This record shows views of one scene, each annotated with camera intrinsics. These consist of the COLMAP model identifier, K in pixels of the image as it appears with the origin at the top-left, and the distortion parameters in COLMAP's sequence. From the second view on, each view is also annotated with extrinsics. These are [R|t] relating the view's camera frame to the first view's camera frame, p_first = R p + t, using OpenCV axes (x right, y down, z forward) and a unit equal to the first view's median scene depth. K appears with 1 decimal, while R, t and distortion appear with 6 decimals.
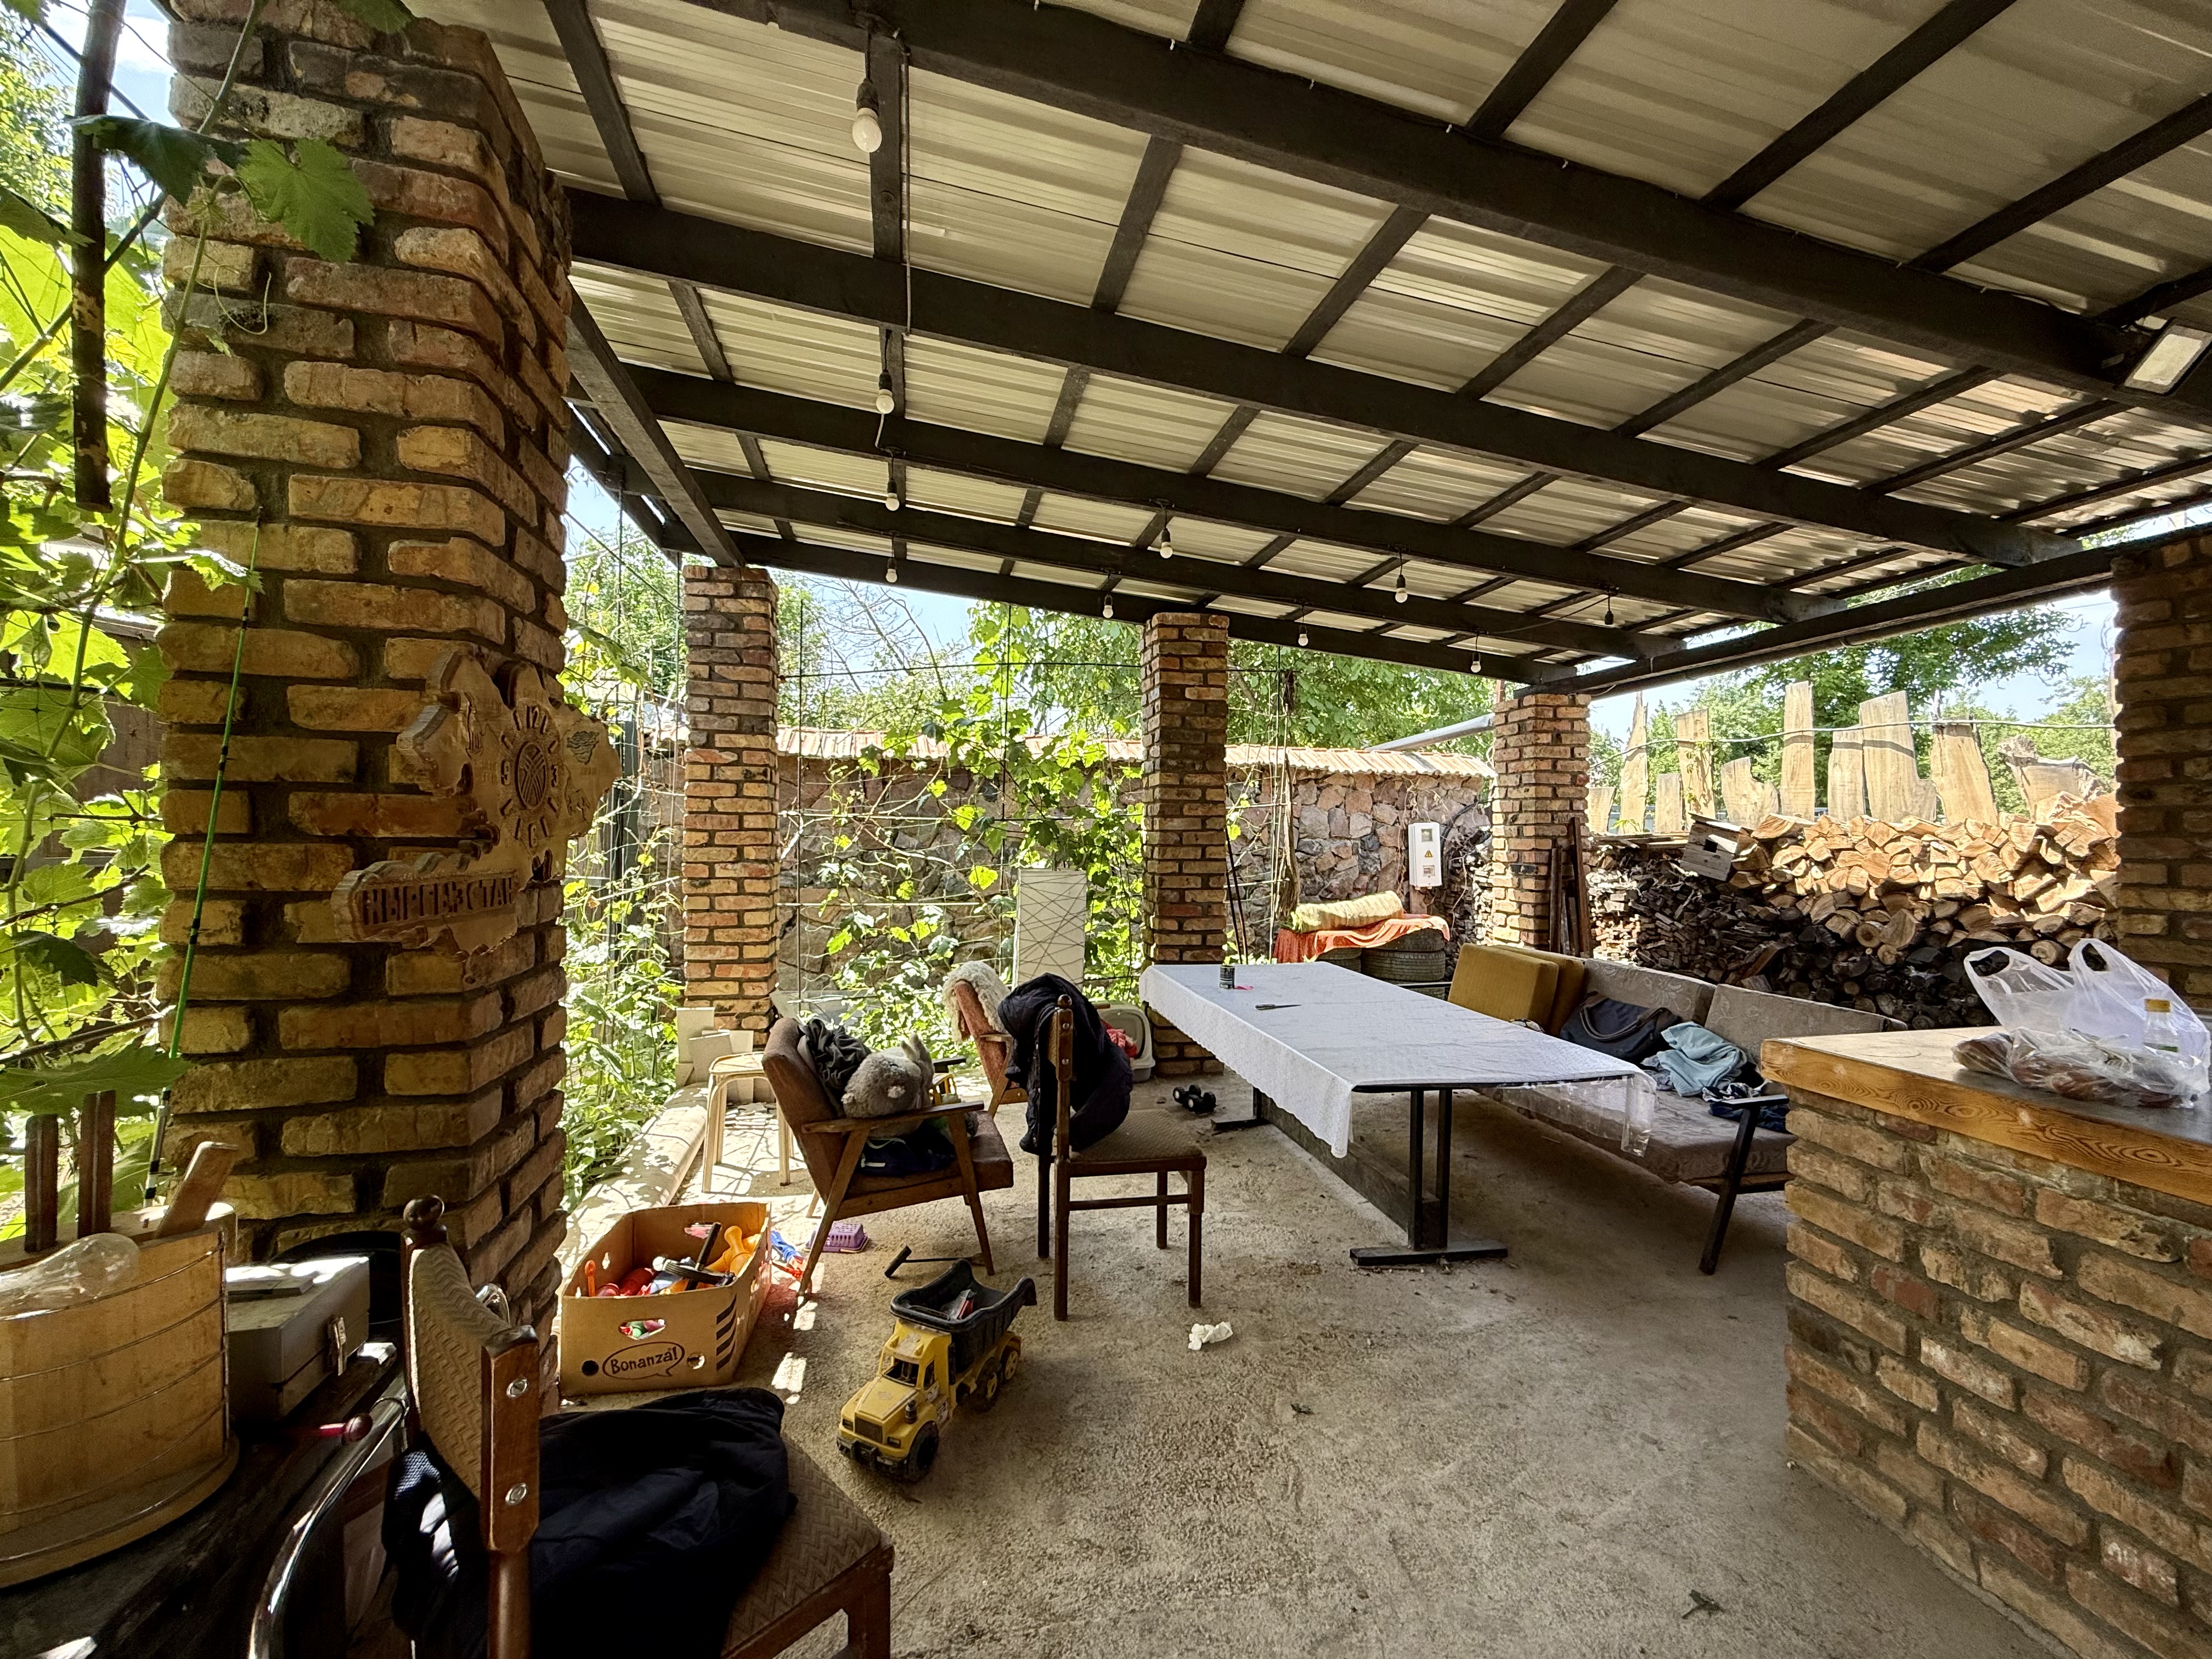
lens RADIAL K [[880.0, 0, 1100.1], [0, 880.0, 833.2], [0, 0, 1]] dist [0.000265, 0.000128]
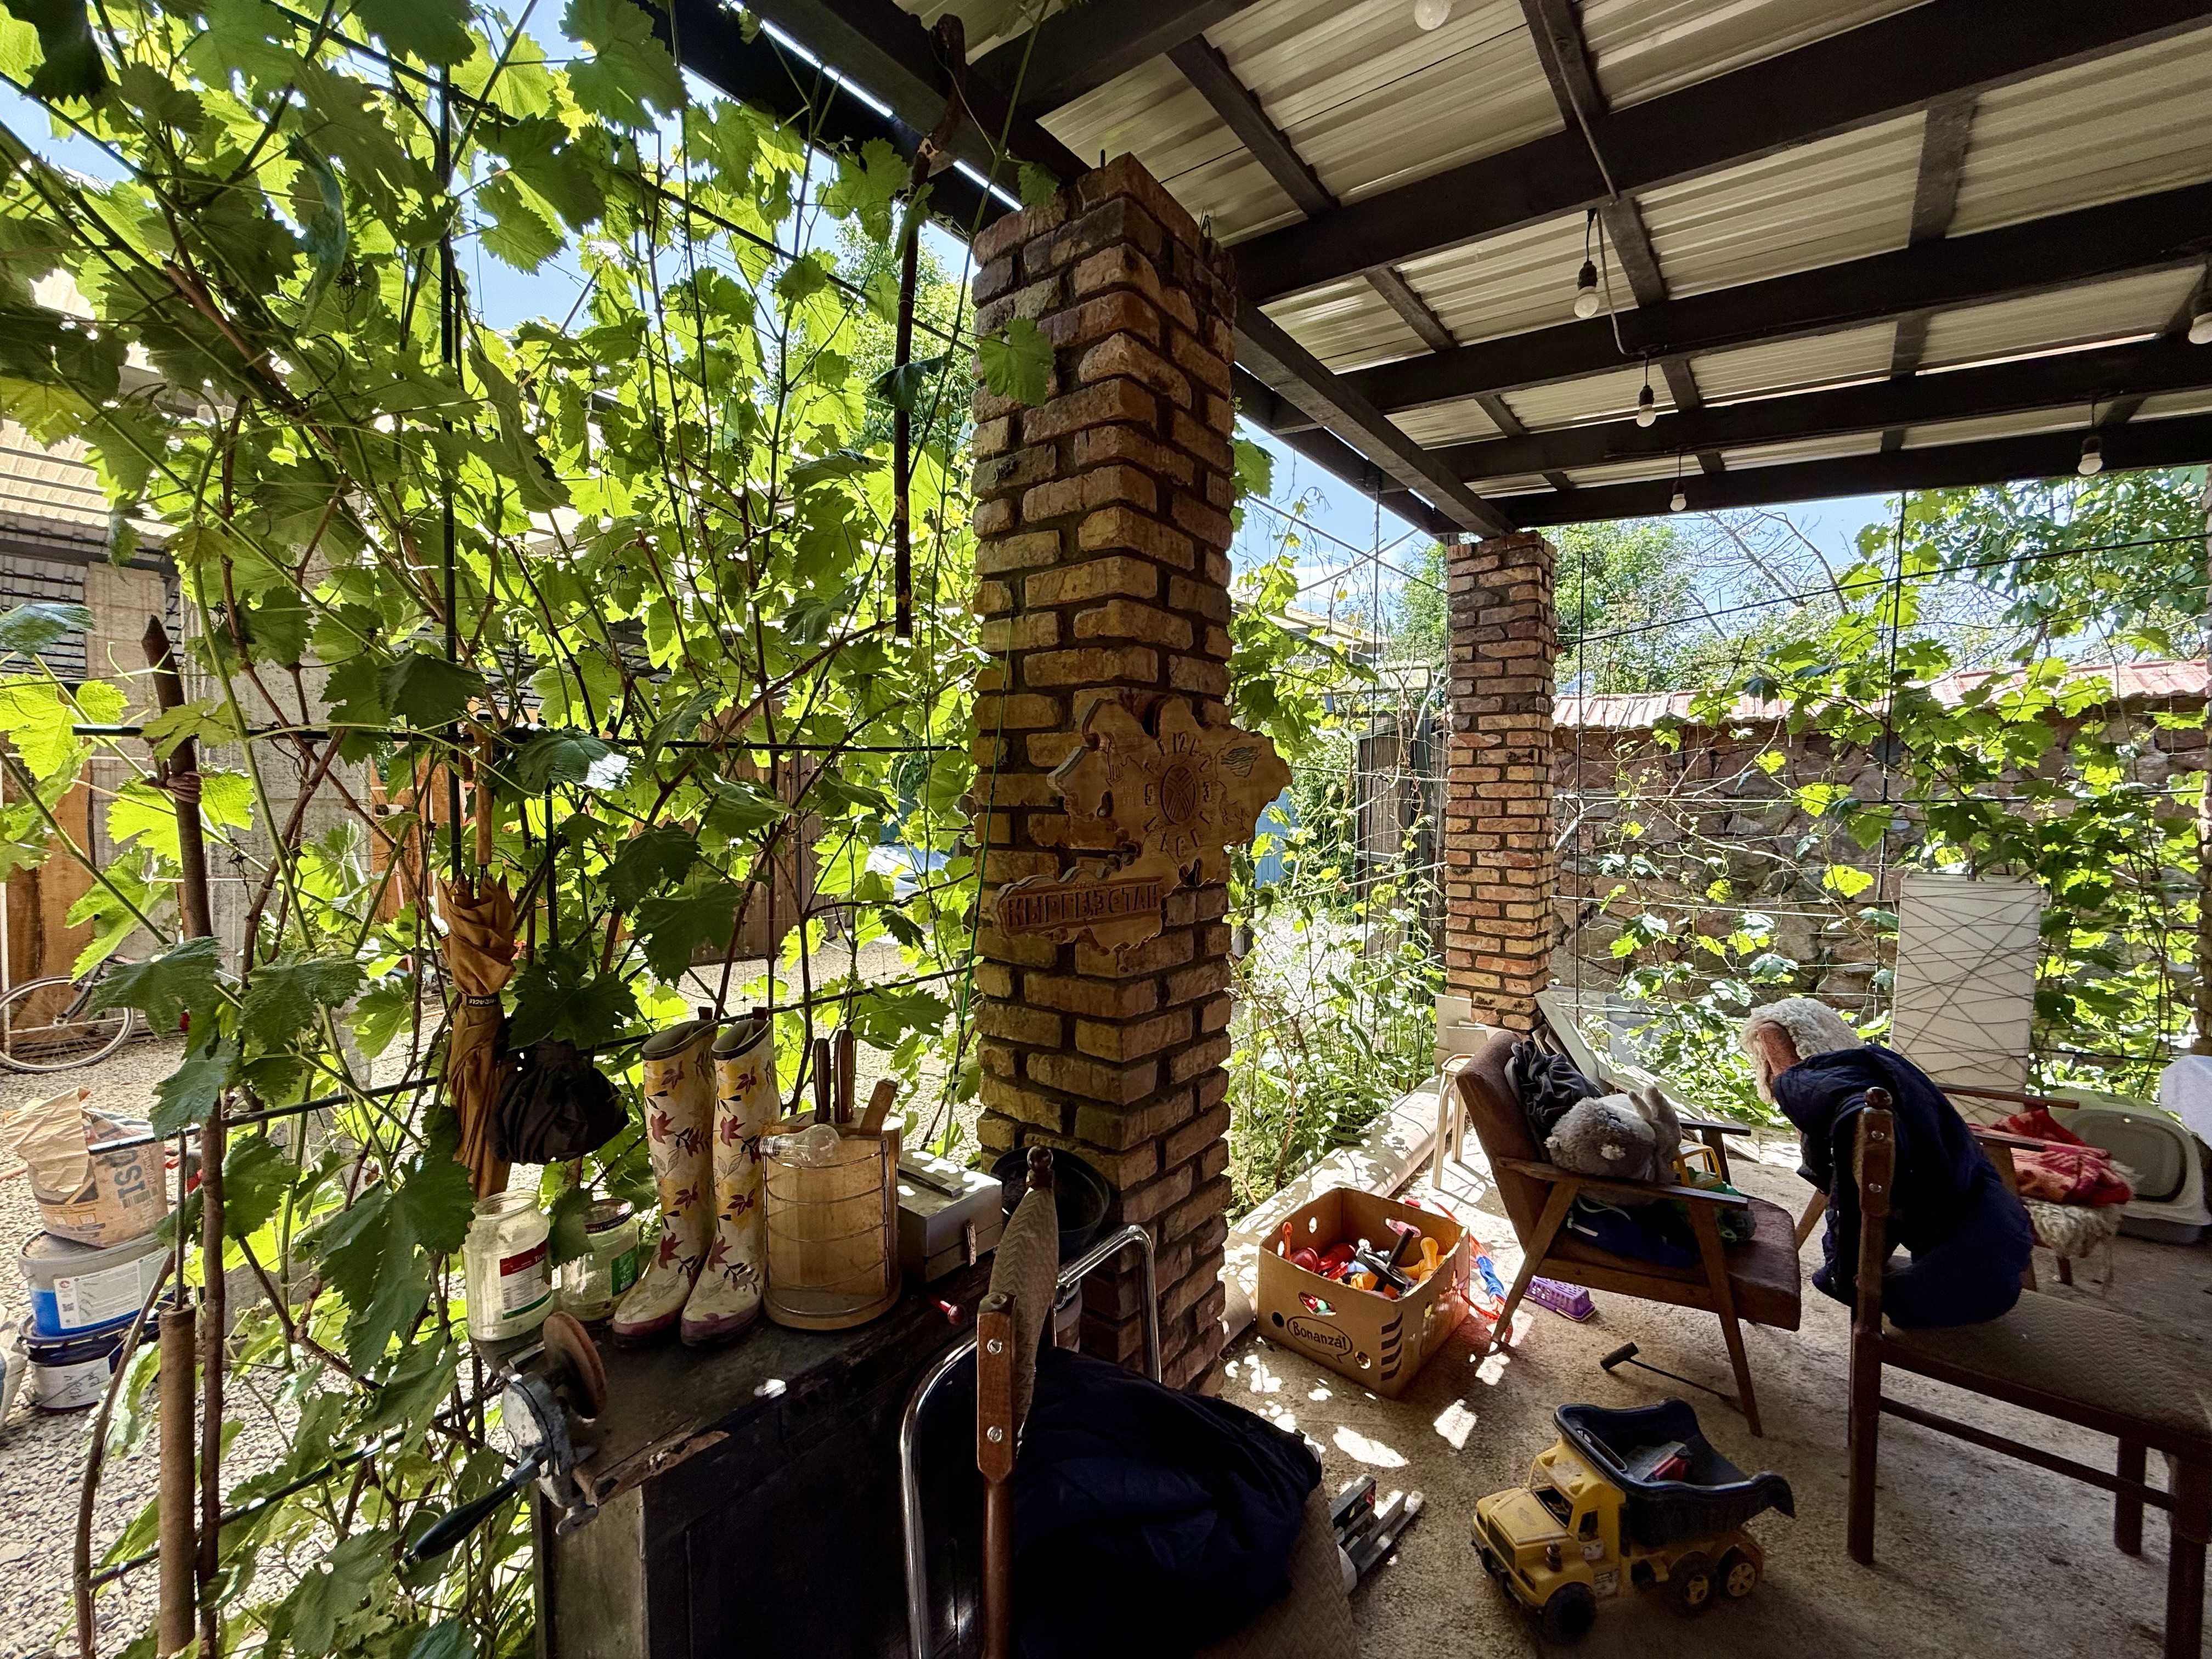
lens RADIAL K [[880.0, 0, 1111.4], [0, 880.0, 830.7], [0, 0, 1]] dist [0.000265, 0.000128]
pose [[0.619384, 0.022159, -0.784776, 0.093250], [0.004522, 0.999484, 0.031791, -0.026476], [0.785076, -0.023240, 0.618964, 0.110283]]
